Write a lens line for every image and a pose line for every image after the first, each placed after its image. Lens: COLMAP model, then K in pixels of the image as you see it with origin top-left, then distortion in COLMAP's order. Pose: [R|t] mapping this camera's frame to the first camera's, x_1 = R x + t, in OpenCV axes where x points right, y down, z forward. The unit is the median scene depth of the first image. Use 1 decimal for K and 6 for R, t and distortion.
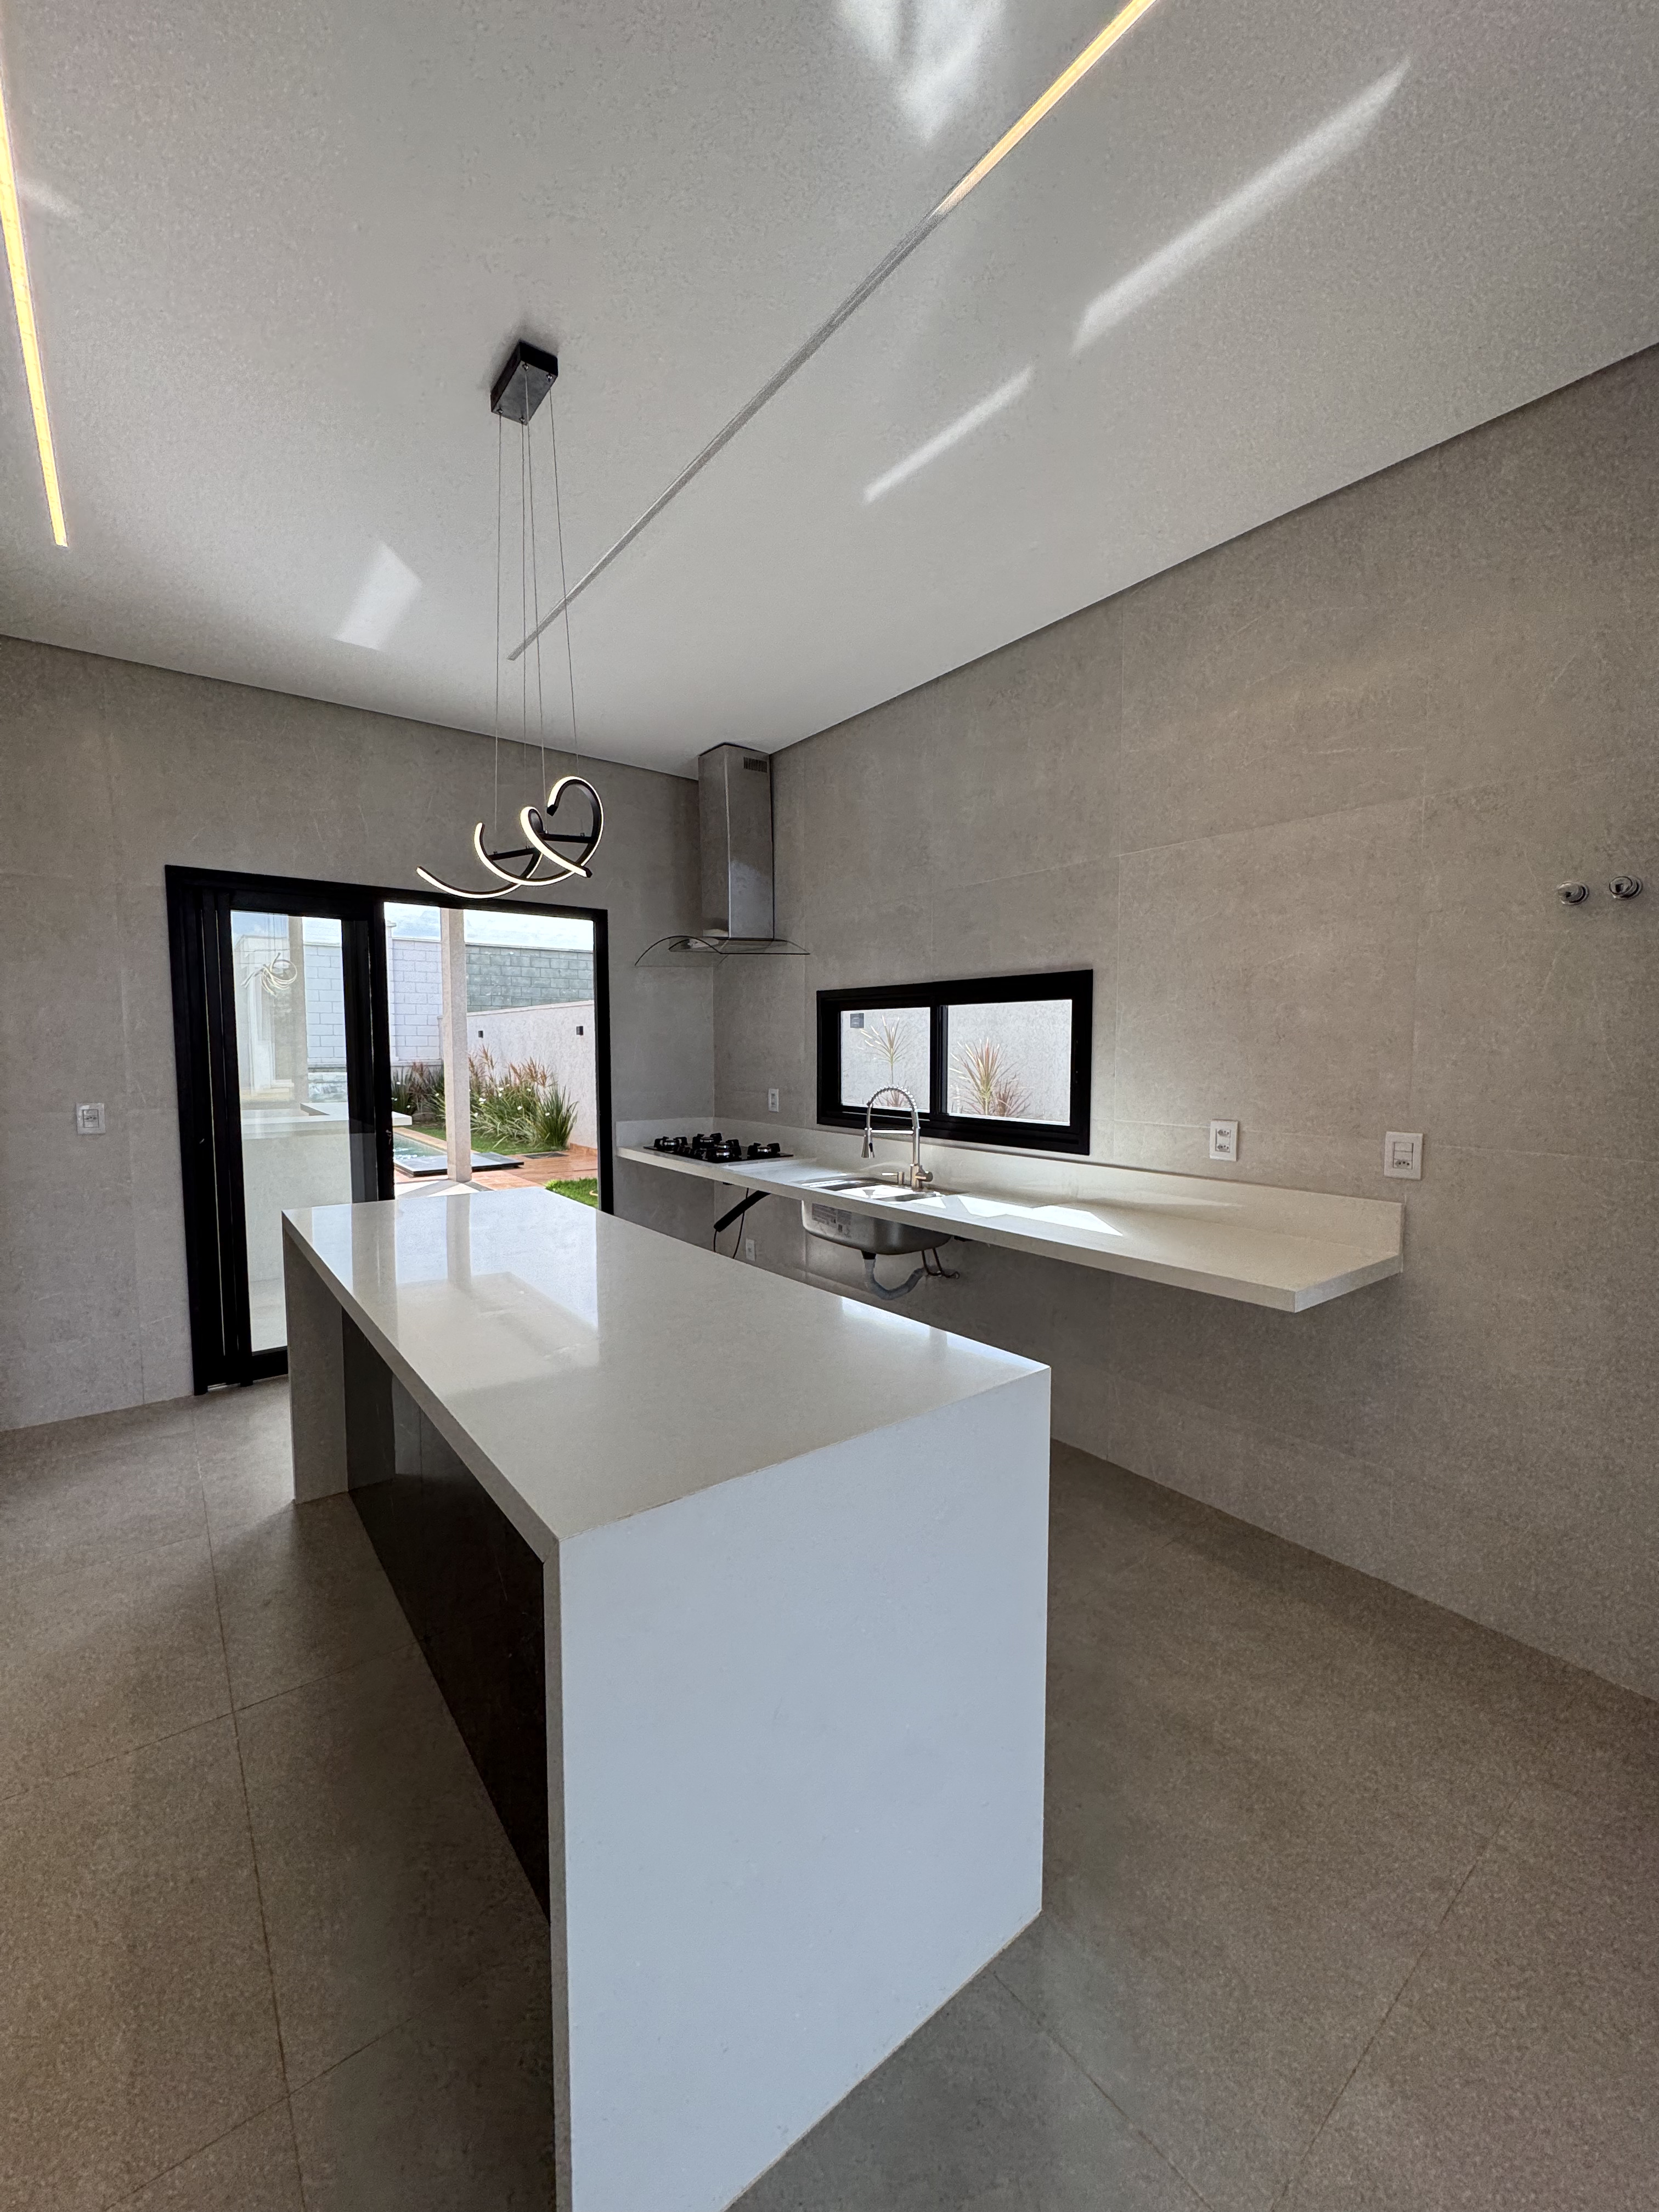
lens RADIAL K [[886.5, 0, 825.5], [0, 886.5, 1098.0], [0, 0, 1]] dist [0.001888, 0.000006]
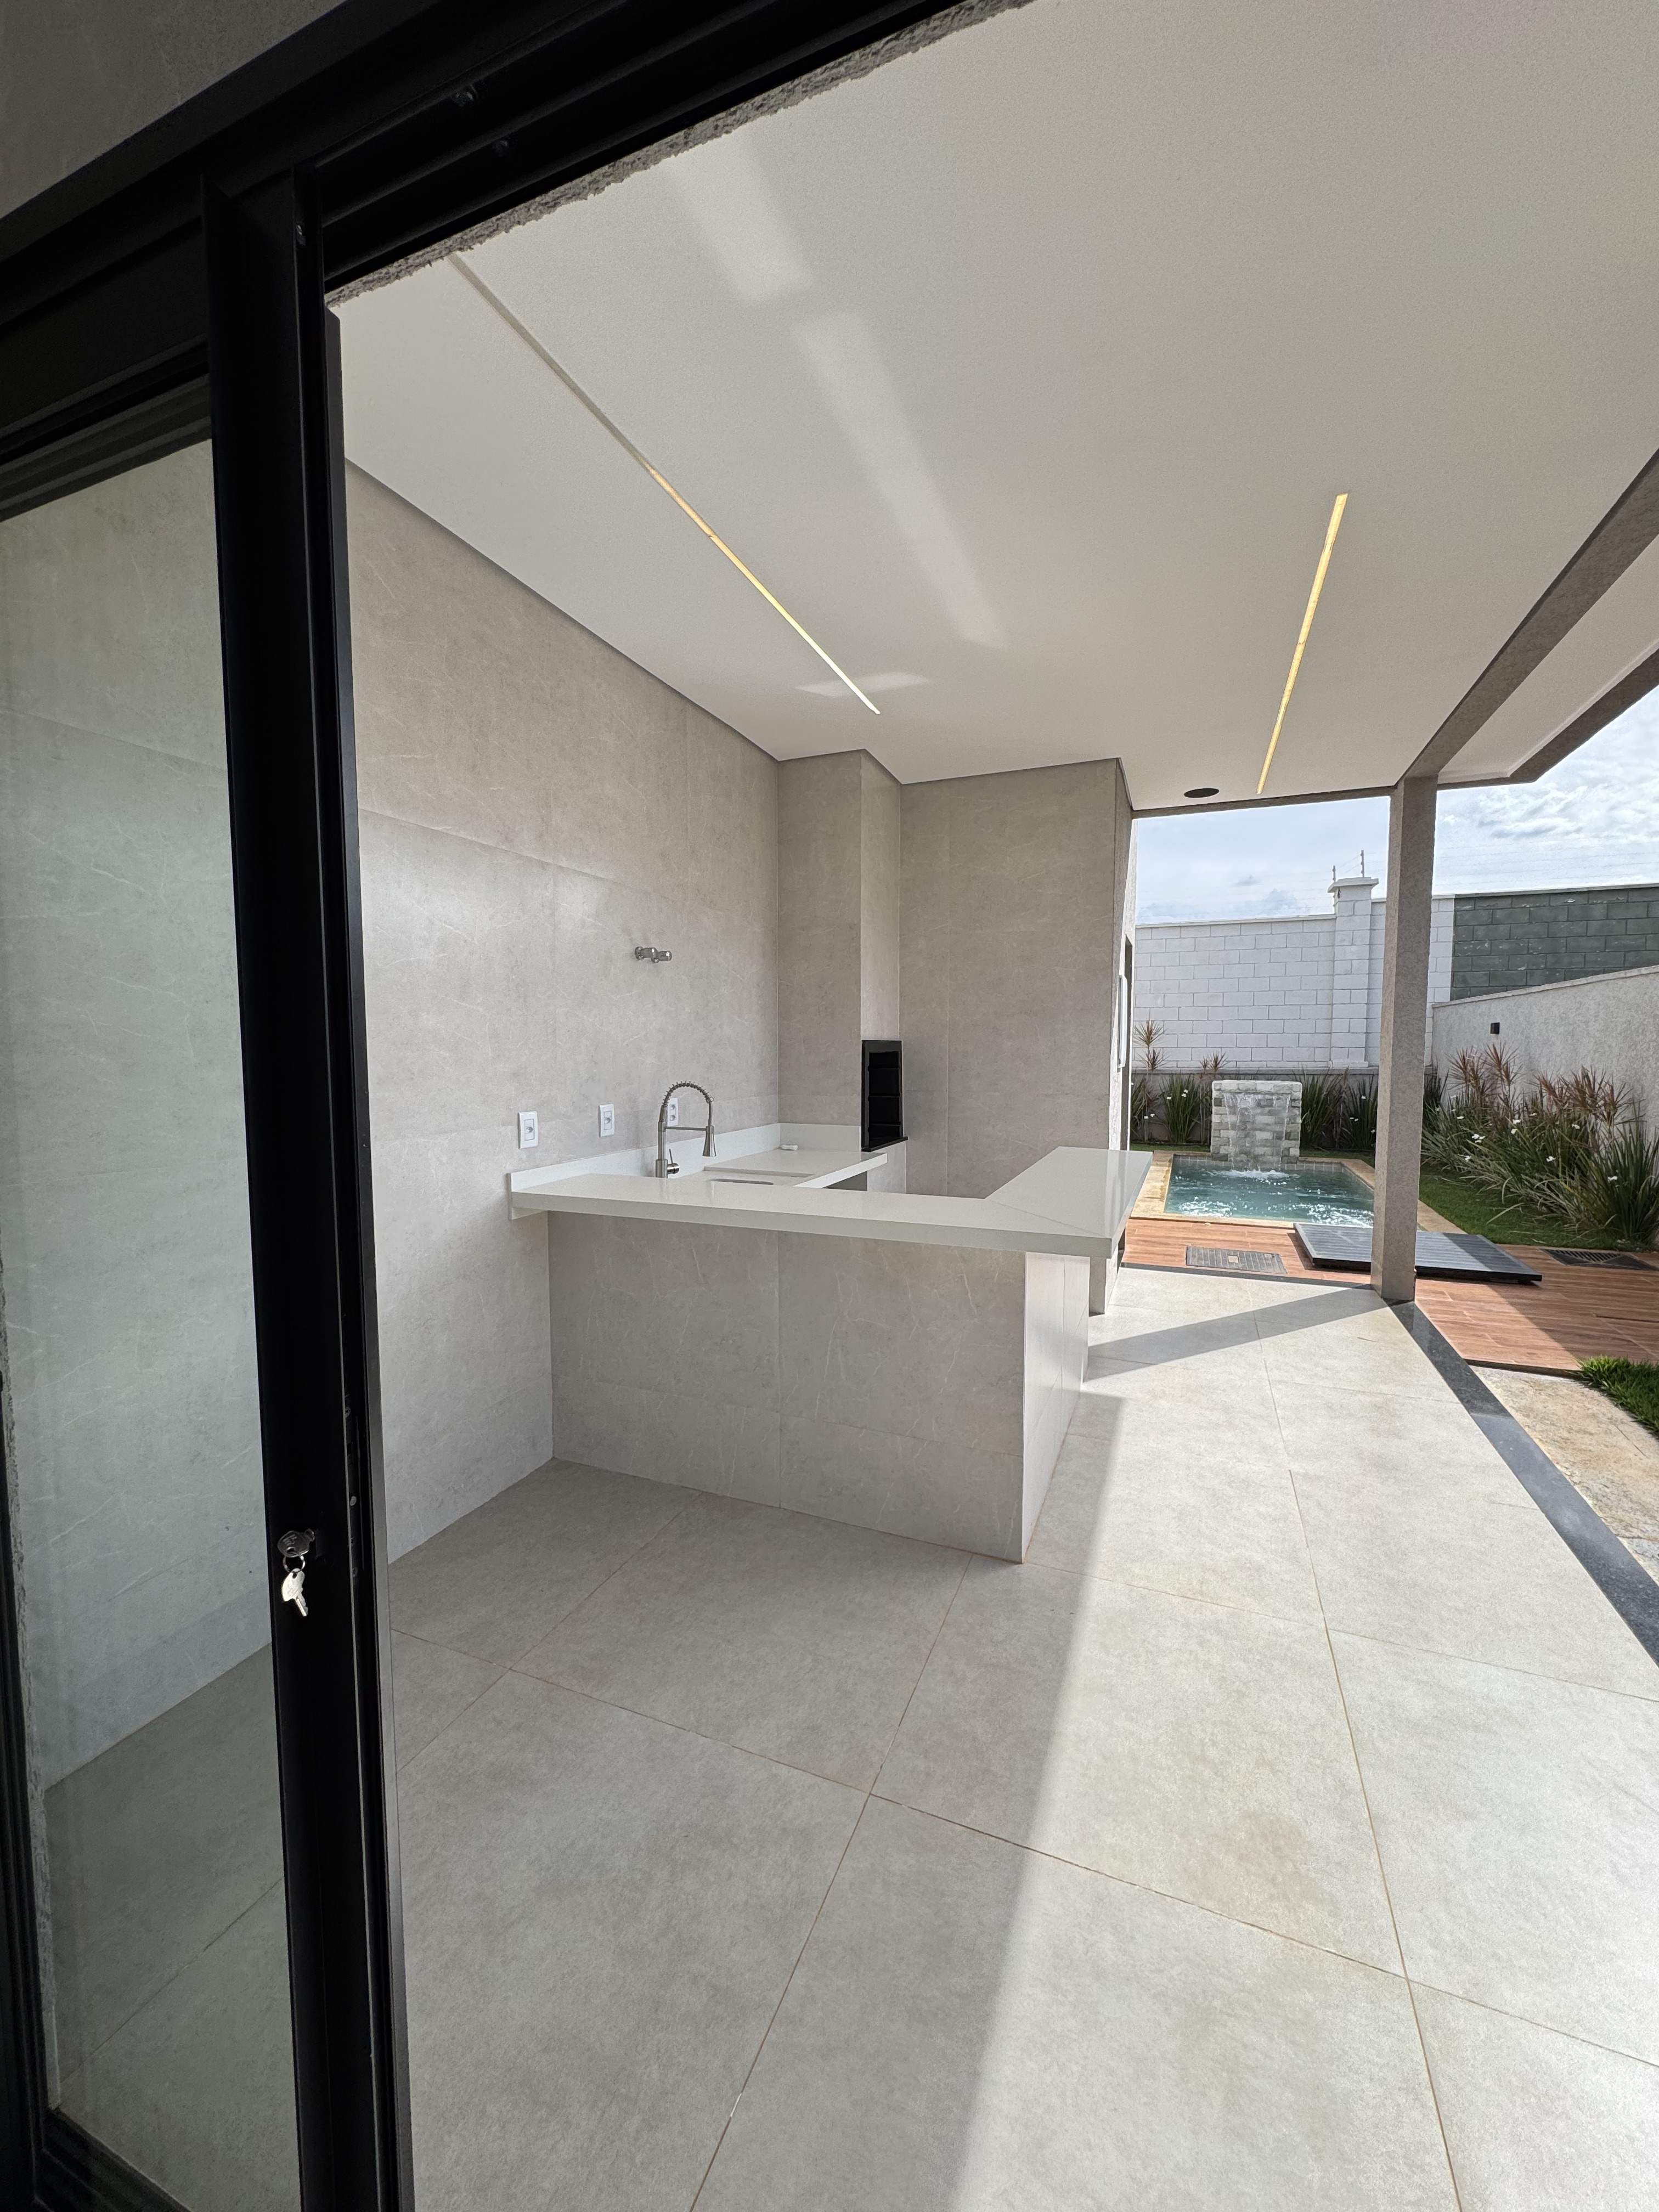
lens RADIAL K [[886.5, 0, 825.3], [0, 886.5, 1111.7], [0, 0, 1]] dist [0.001888, 0.000006]
pose [[0.504329, 0.064656, -0.861087, -0.091605], [-0.051961, 0.997658, 0.044478, -0.018532], [0.861947, 0.022312, 0.506508, 0.306487]]
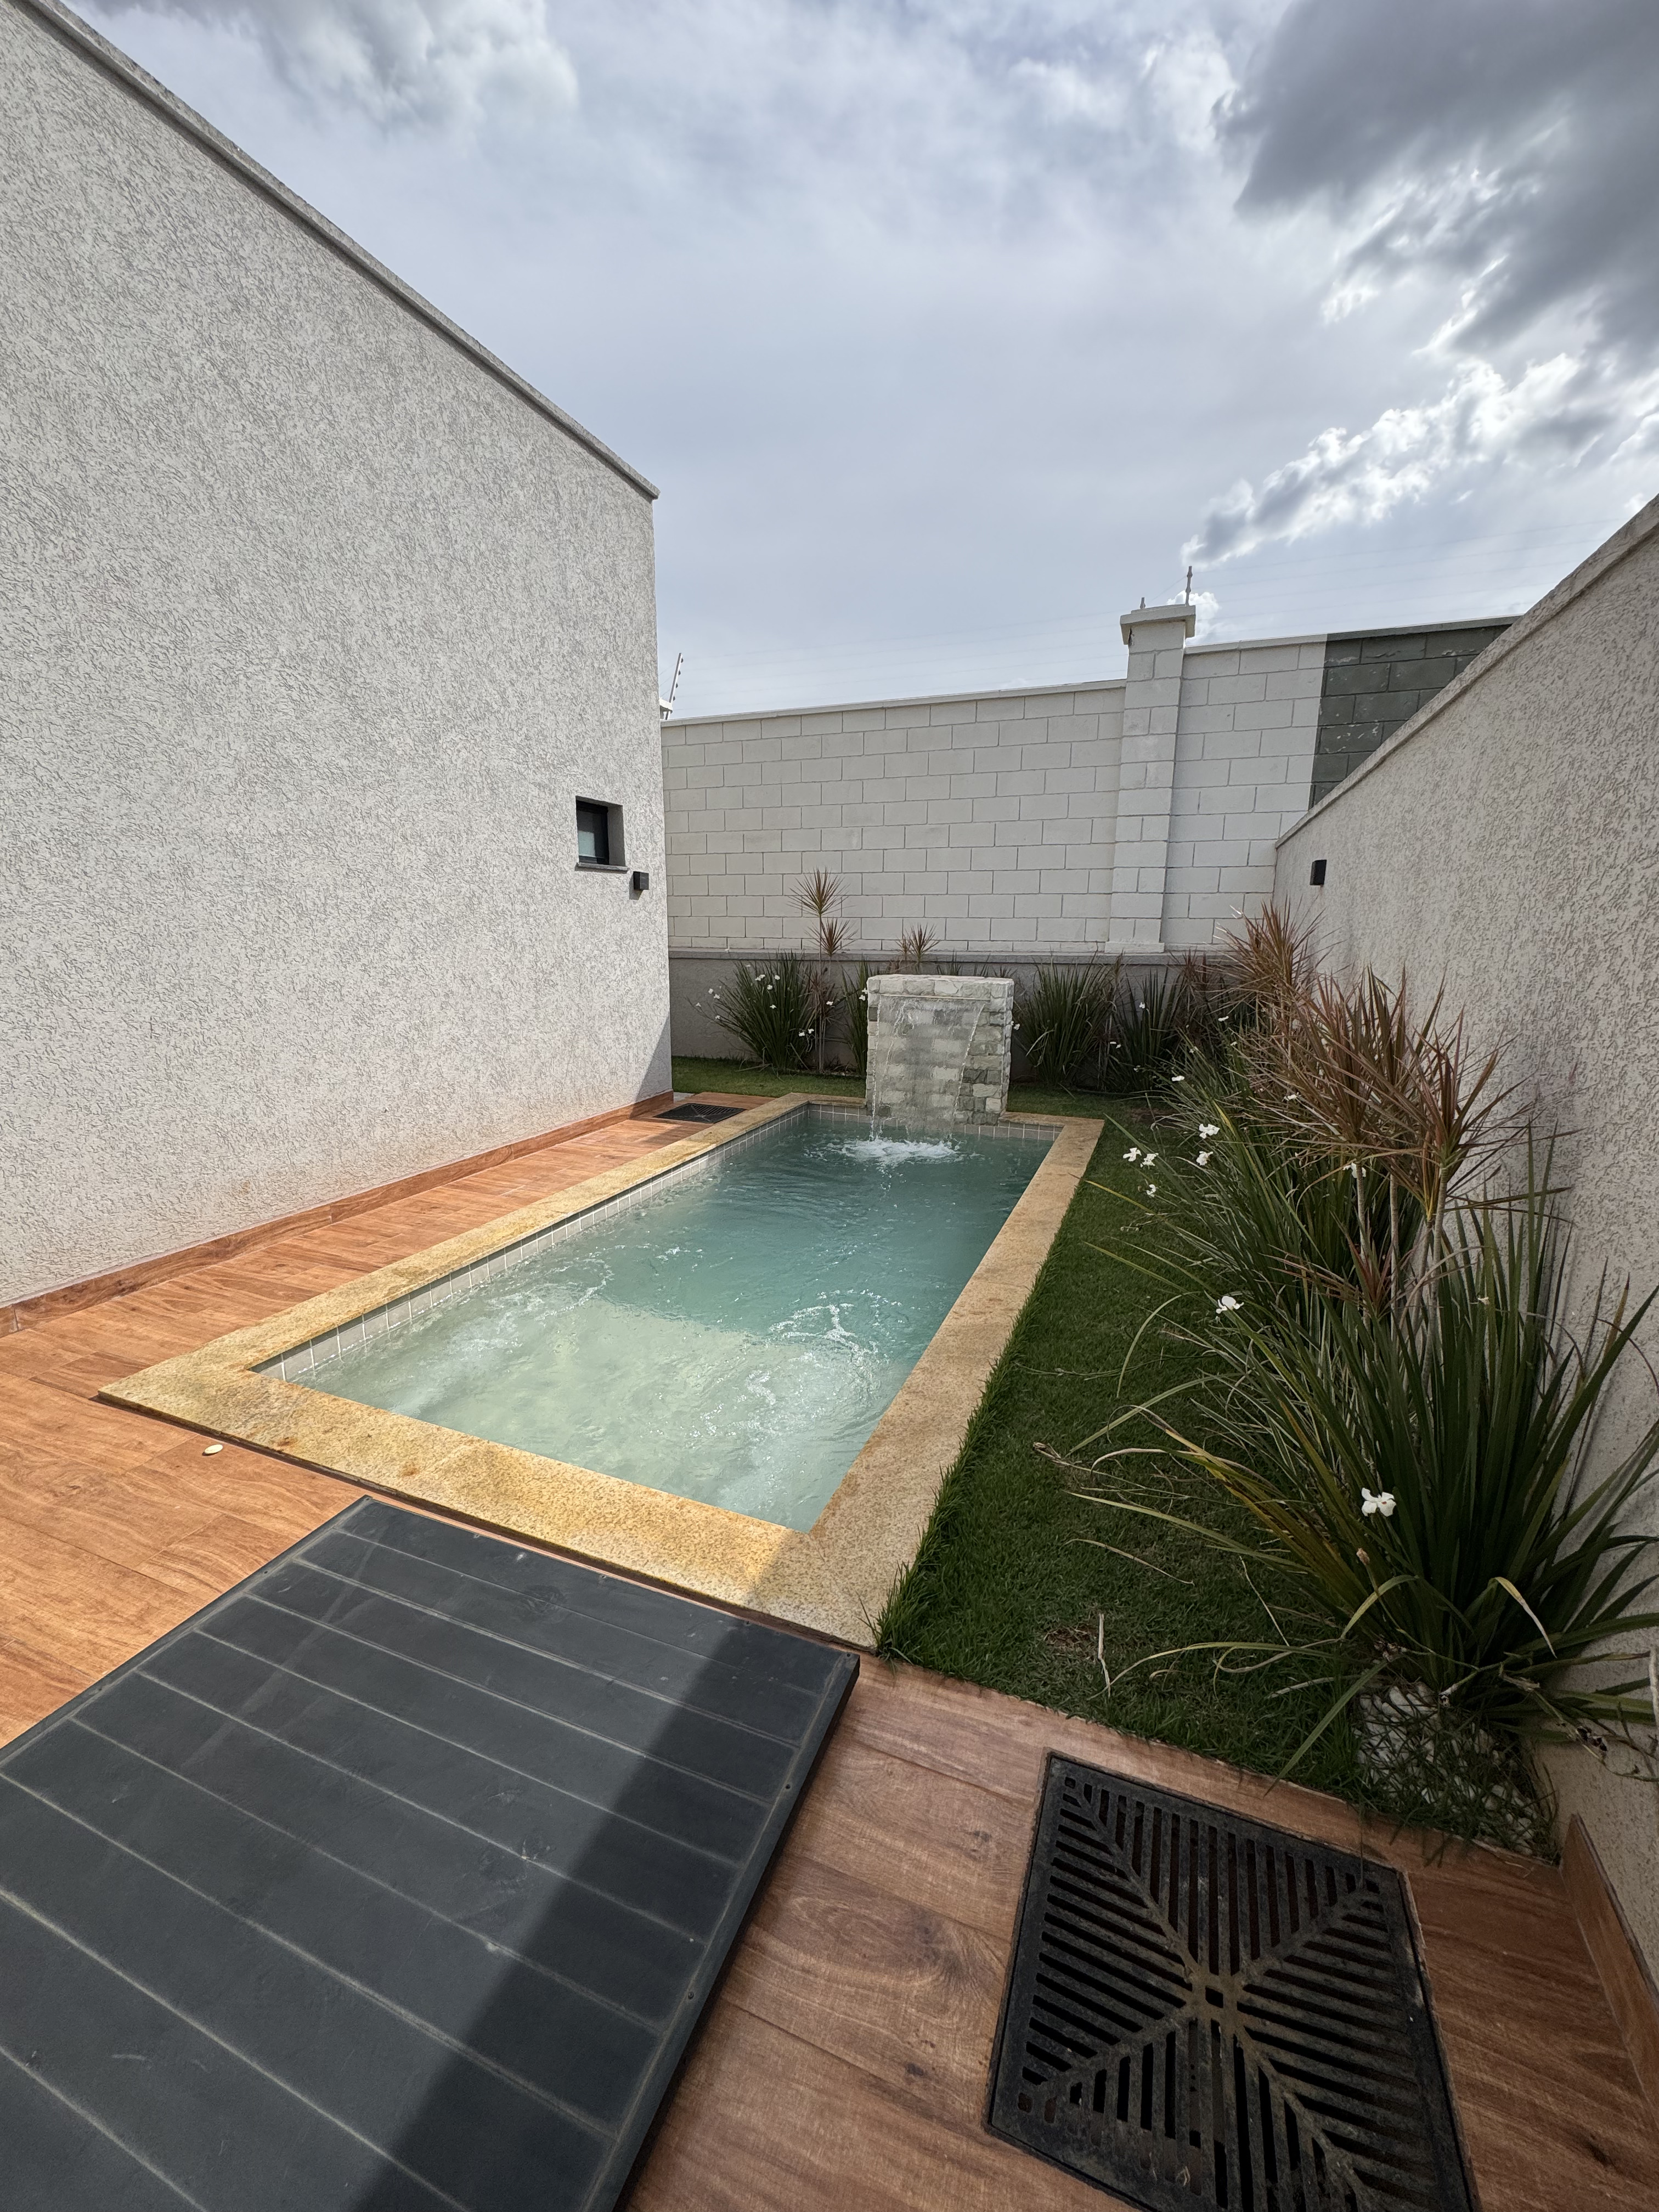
lens RADIAL K [[886.5, 0, 817.0], [0, 886.5, 1109.7], [0, 0, 1]] dist [0.001888, 0.000006]
pose [[0.509977, 0.182052, -0.840703, -0.241867], [-0.058483, 0.982424, 0.177265, -0.042914], [0.858198, -0.041234, 0.511660, 0.806737]]
